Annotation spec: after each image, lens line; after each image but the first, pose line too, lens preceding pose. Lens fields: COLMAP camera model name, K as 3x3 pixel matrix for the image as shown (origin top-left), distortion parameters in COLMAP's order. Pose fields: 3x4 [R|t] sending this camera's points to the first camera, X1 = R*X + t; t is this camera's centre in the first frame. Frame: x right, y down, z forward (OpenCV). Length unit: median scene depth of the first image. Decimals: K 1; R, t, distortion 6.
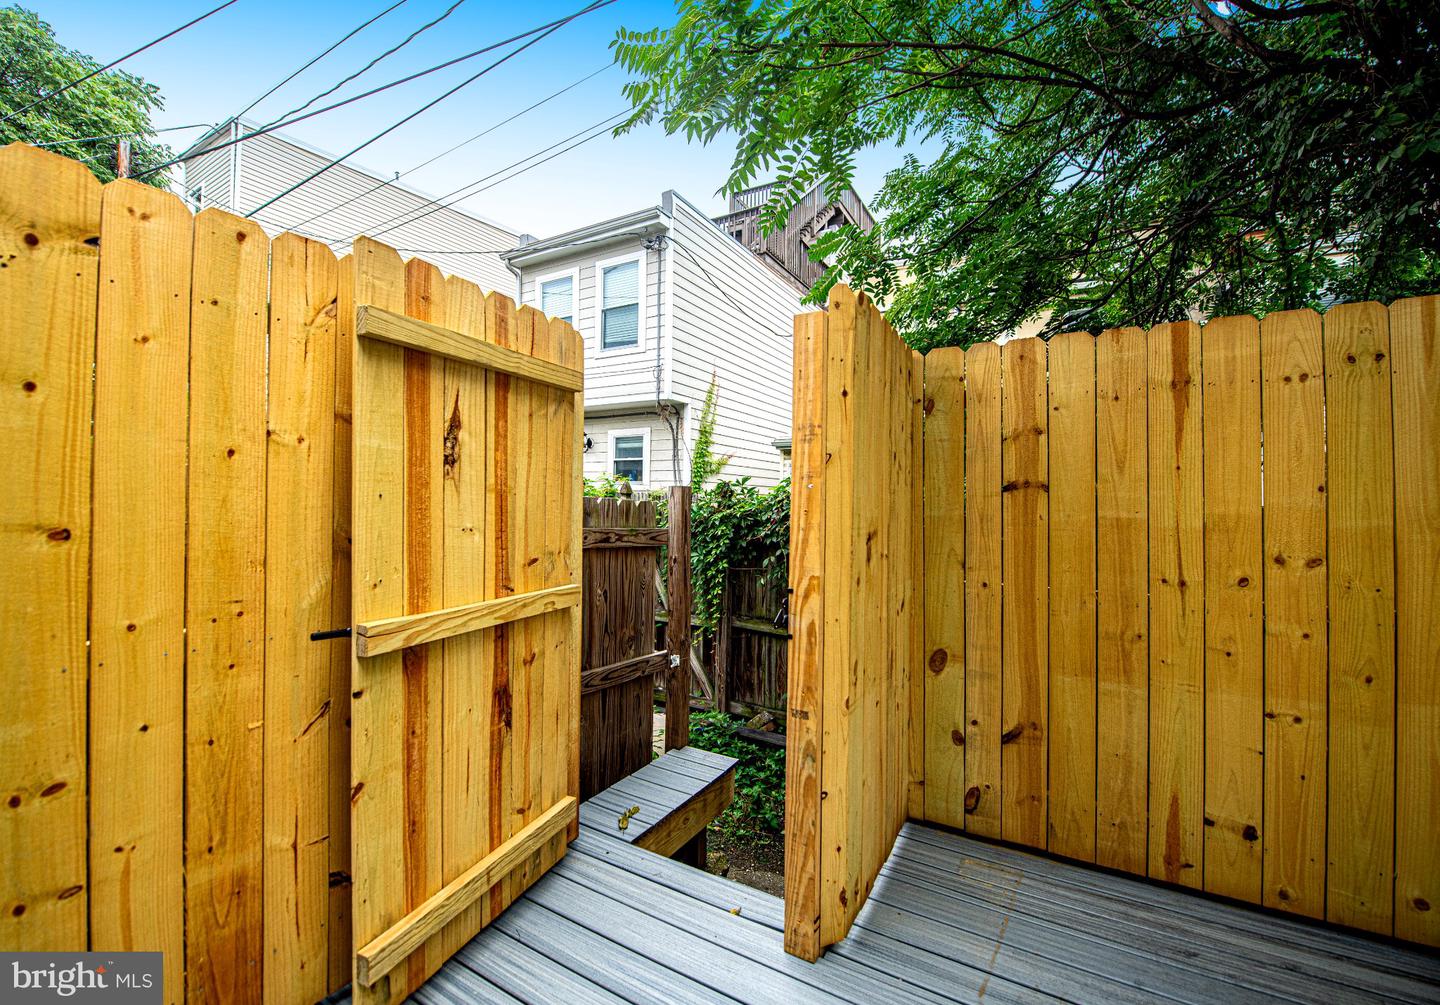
lens RADIAL K [[608.4, 0, 692.9], [0, 608.4, 496.8], [0, 0, 1]] dist [-0.017672, -0.000856]
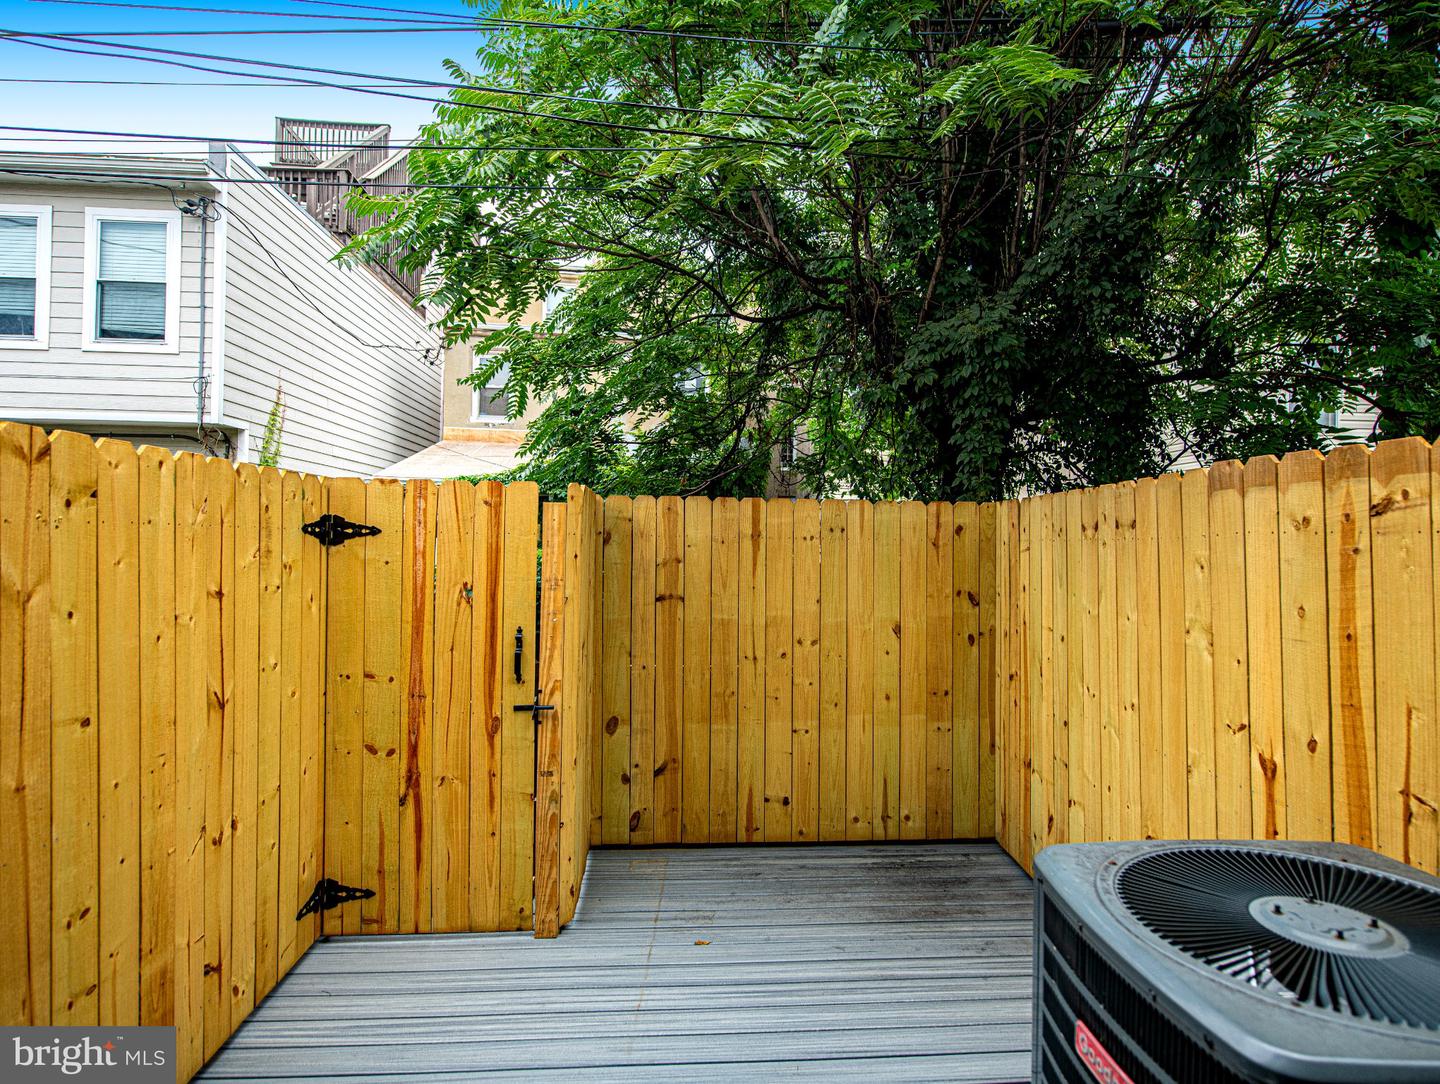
lens RADIAL K [[810.2, 0, 724.8], [0, 810.2, 540.7], [0, 0, 1]] dist [-0.007143, -0.001466]
pose [[0.808030, -0.004039, 0.589127, -0.530548], [-0.012948, 0.999613, 0.024612, -0.220904], [-0.588999, -0.027515, 0.807665, -0.698750]]
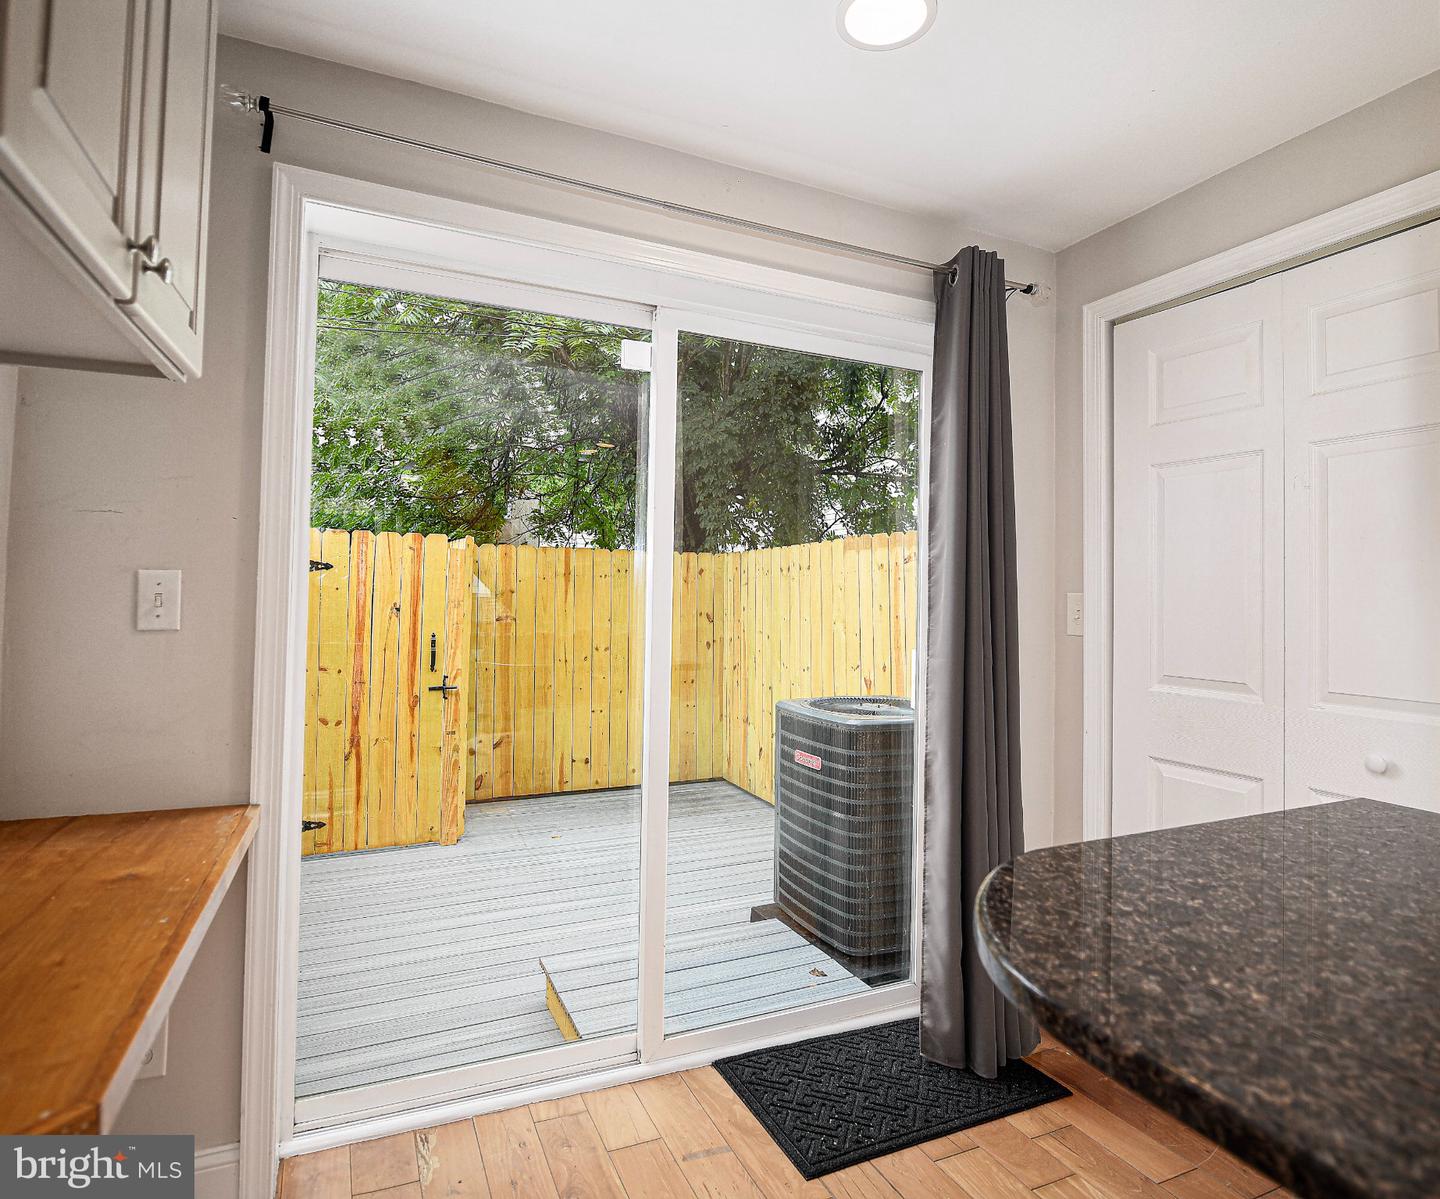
lens RADIAL K [[812.4, 0, 712.3], [0, 812.4, 595.9], [0, 0, 1]] dist [0.003297, -0.000088]
pose [[0.546366, -0.010075, 0.837486, -1.440131], [-0.023665, 0.999343, 0.027461, -0.197459], [-0.837212, -0.034823, 0.545768, -1.127302]]
